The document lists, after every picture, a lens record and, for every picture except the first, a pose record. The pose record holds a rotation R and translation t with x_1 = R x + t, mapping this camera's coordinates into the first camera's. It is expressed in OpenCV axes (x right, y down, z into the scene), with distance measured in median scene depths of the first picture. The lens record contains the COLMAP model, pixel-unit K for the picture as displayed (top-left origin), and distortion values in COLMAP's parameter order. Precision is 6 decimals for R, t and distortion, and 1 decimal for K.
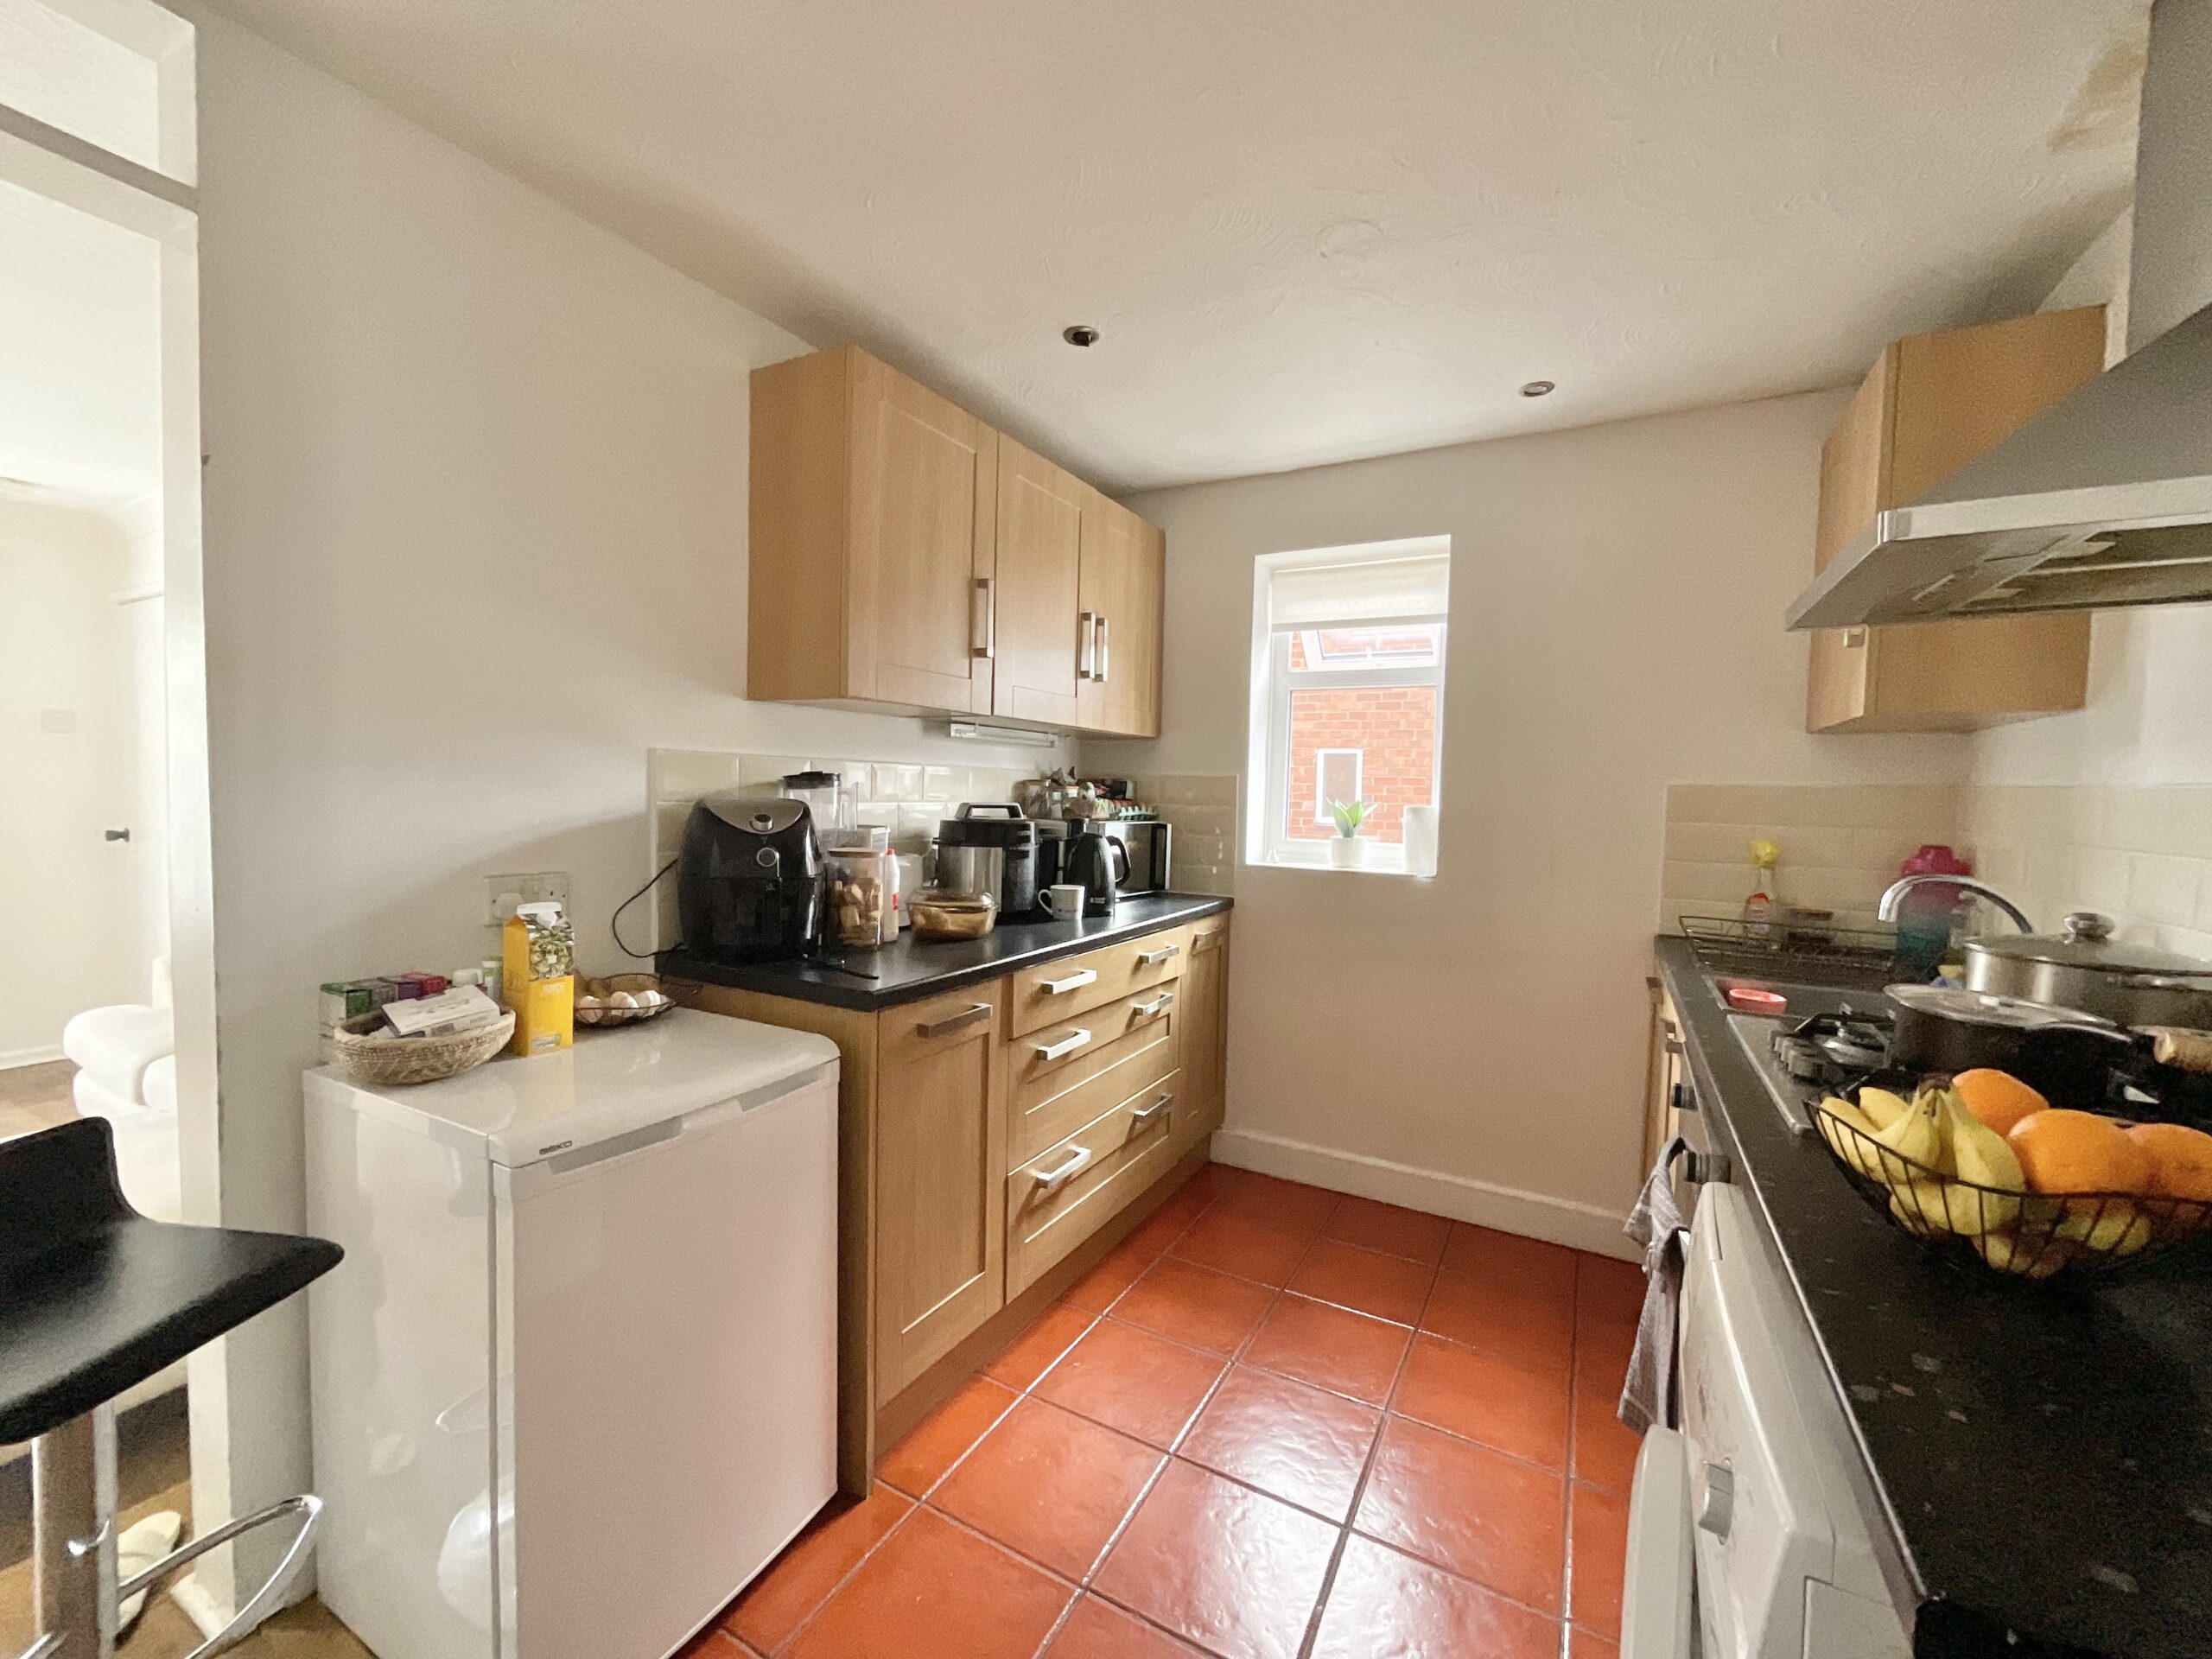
lens RADIAL K [[896.5, 0, 1103.0], [0, 896.5, 833.1], [0, 0, 1]] dist [0.001286, 0.000068]
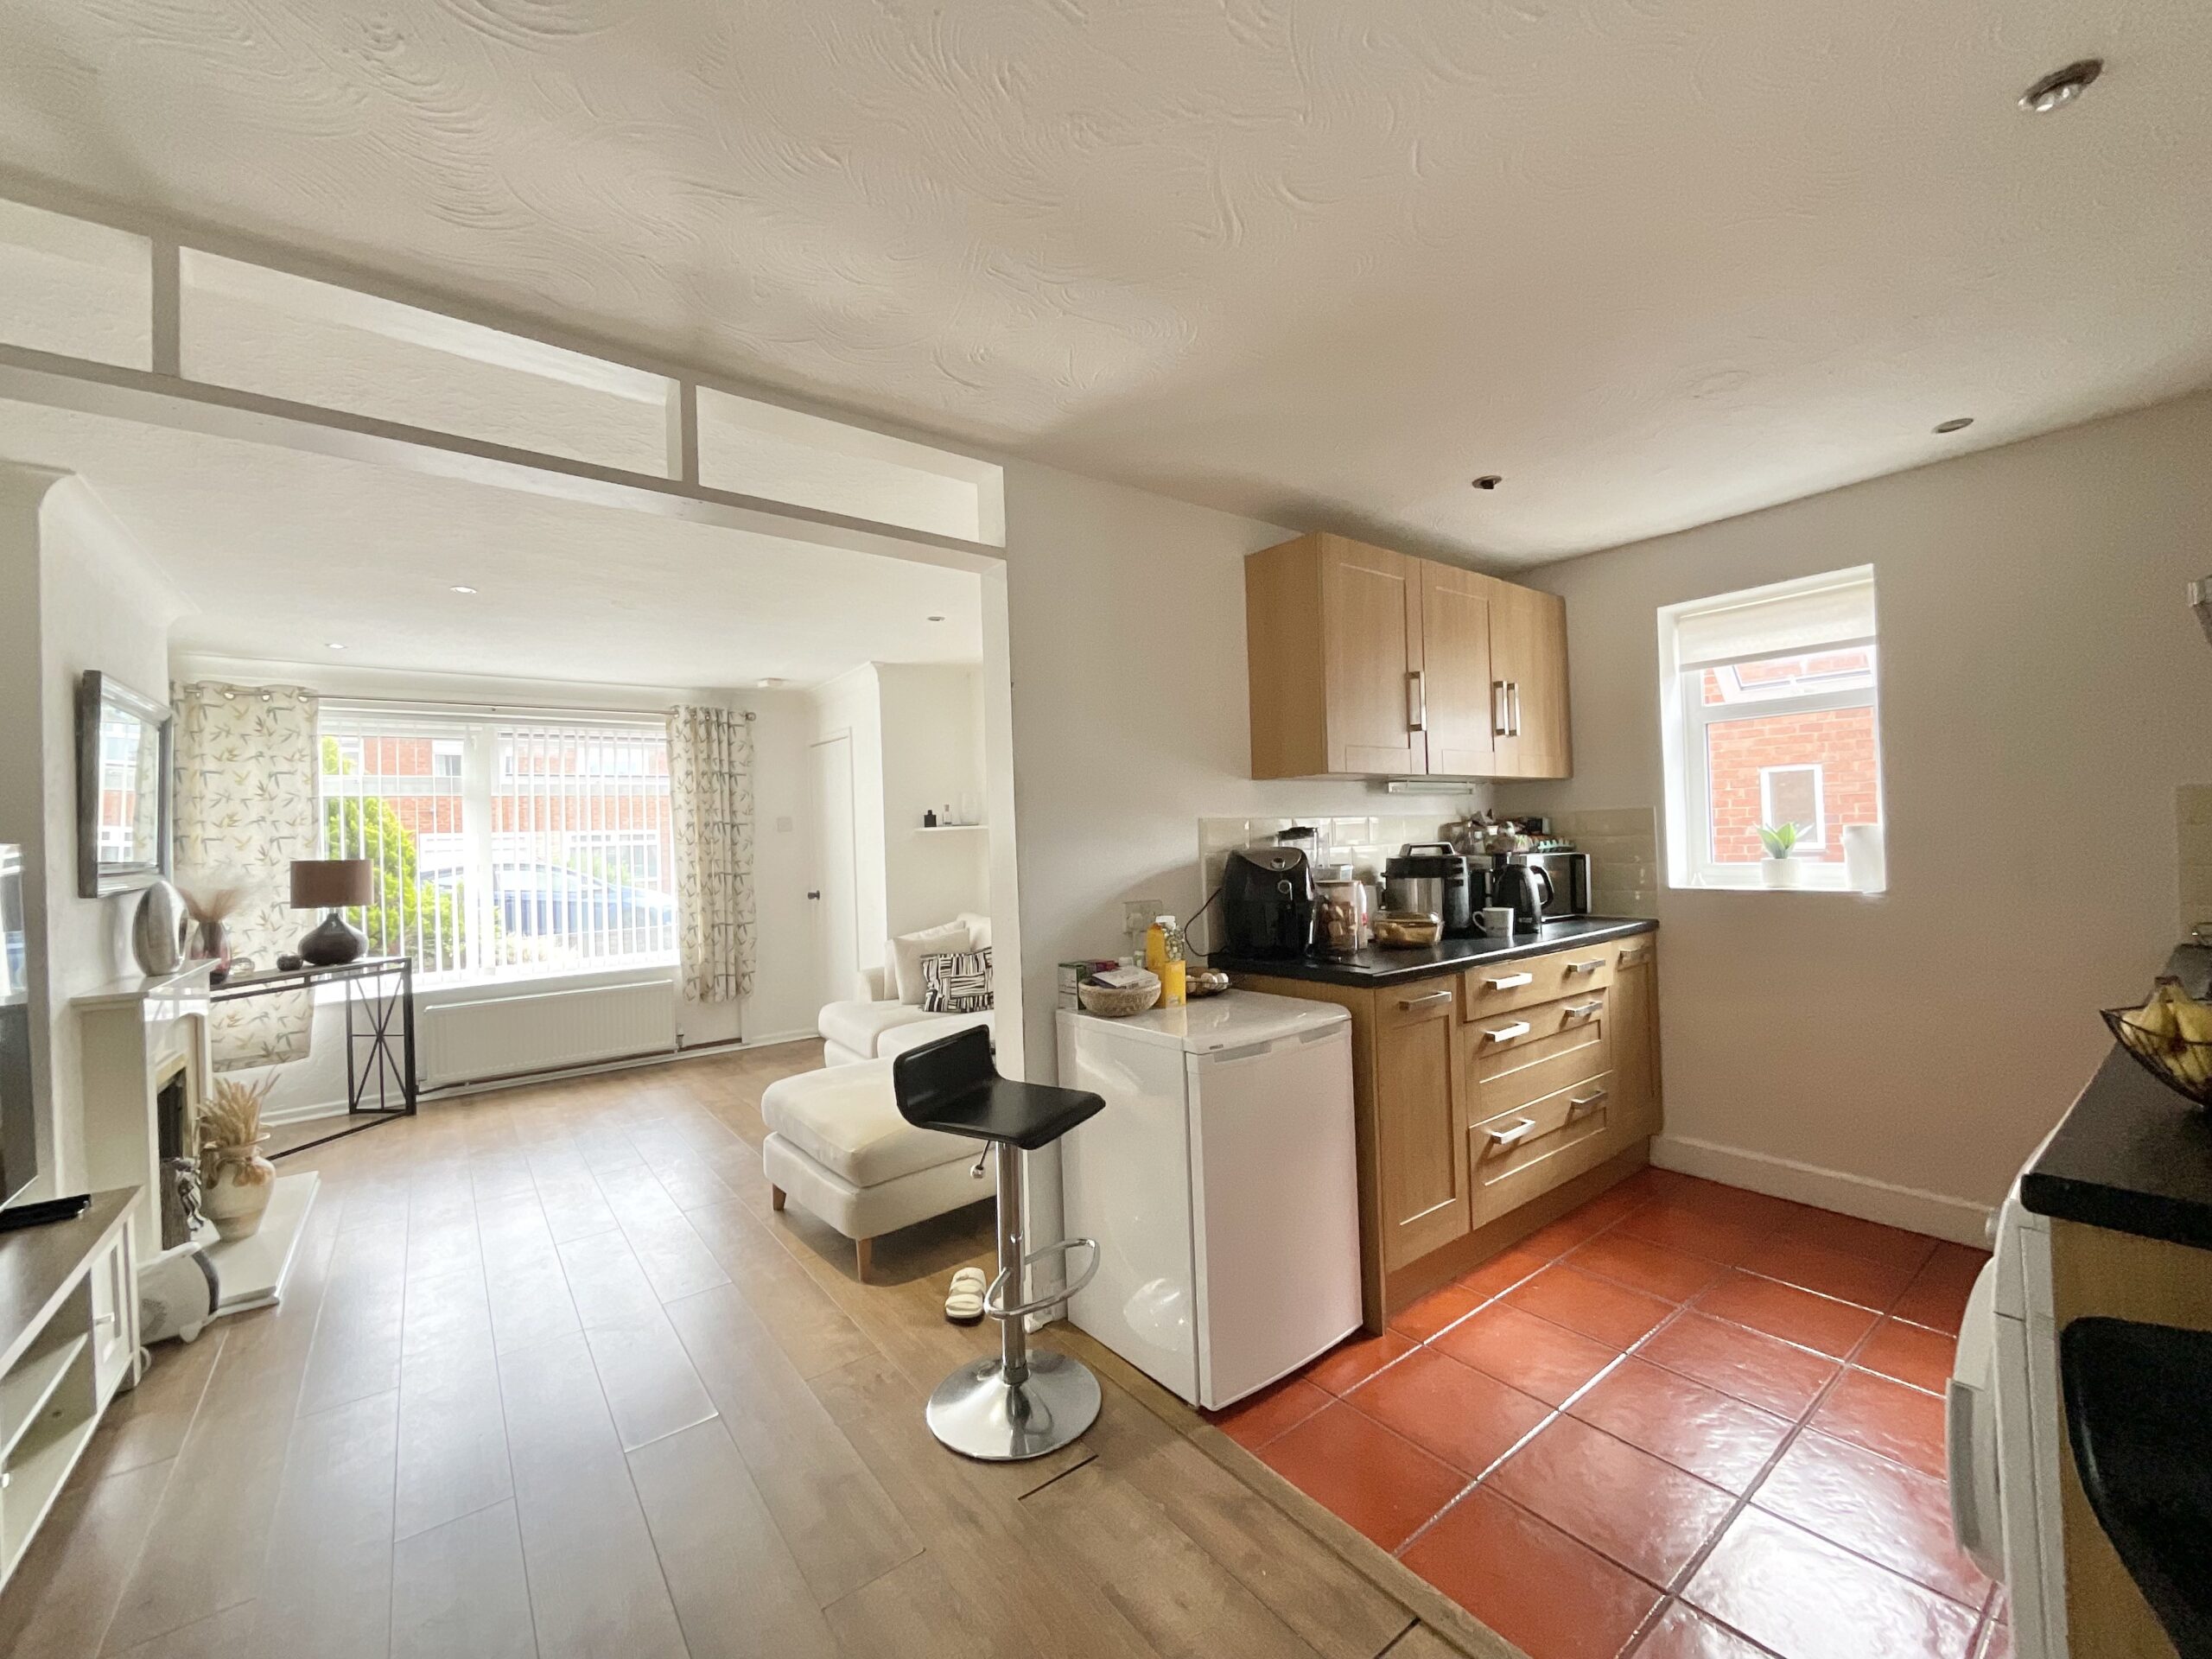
lens RADIAL K [[892.7, 0, 1097.7], [0, 892.7, 833.3], [0, 0, 1]] dist [-0.013294, 0.000067]
pose [[0.911599, -0.057661, -0.407017, -0.038719], [0.035345, 0.997441, -0.062144, 0.014429], [0.409559, 0.042264, 0.911304, -0.336988]]
